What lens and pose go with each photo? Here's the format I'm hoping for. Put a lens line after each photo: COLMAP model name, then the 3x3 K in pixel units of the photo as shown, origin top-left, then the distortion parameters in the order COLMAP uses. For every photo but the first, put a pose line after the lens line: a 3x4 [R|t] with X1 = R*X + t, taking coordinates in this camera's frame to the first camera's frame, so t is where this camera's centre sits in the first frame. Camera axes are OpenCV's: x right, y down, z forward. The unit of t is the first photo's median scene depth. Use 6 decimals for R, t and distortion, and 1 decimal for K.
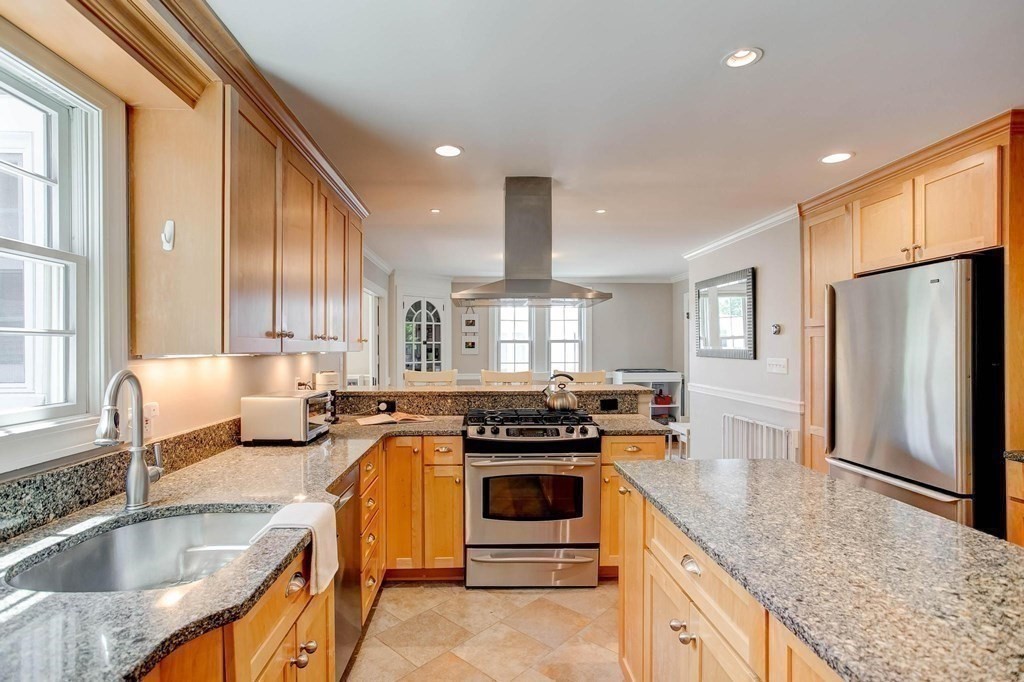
lens RADIAL K [[499.8, 0, 508.6], [0, 499.8, 345.7], [0, 0, 1]] dist [-0.045309, 0.029746]
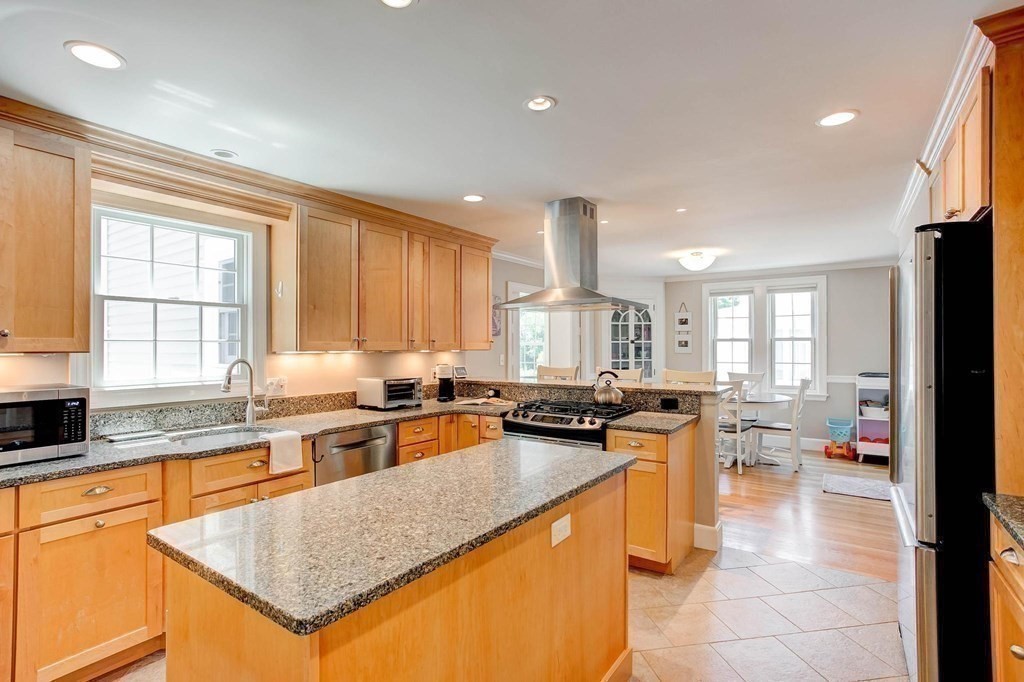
lens RADIAL K [[499.8, 0, 508.6], [0, 499.8, 345.7], [0, 0, 1]] dist [-0.045309, 0.029746]
pose [[0.795227, -0.001063, -0.606311, 0.561160], [0.003366, 0.999991, 0.002661, -0.003096], [0.606303, -0.004156, 0.795223, 0.003260]]
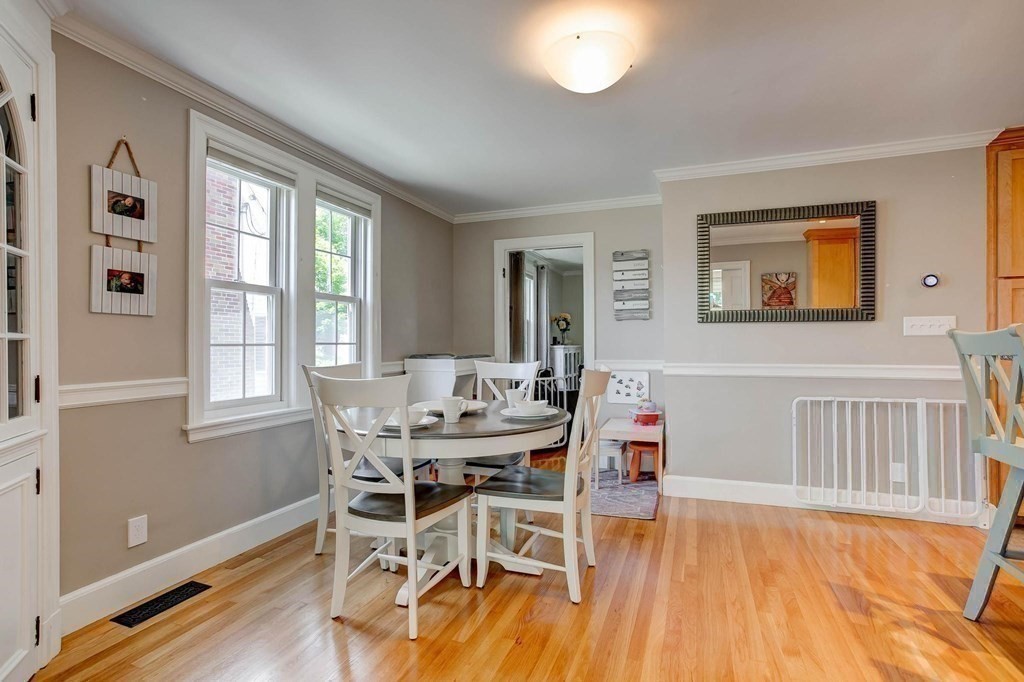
lens RADIAL K [[499.8, 0, 508.6], [0, 499.8, 345.7], [0, 0, 1]] dist [-0.045309, 0.029746]
pose [[0.396903, 0.002532, 0.917857, -0.569050], [0.001700, 0.999992, -0.003494, 0.084684], [-0.917859, 0.002948, 0.396896, 1.552343]]
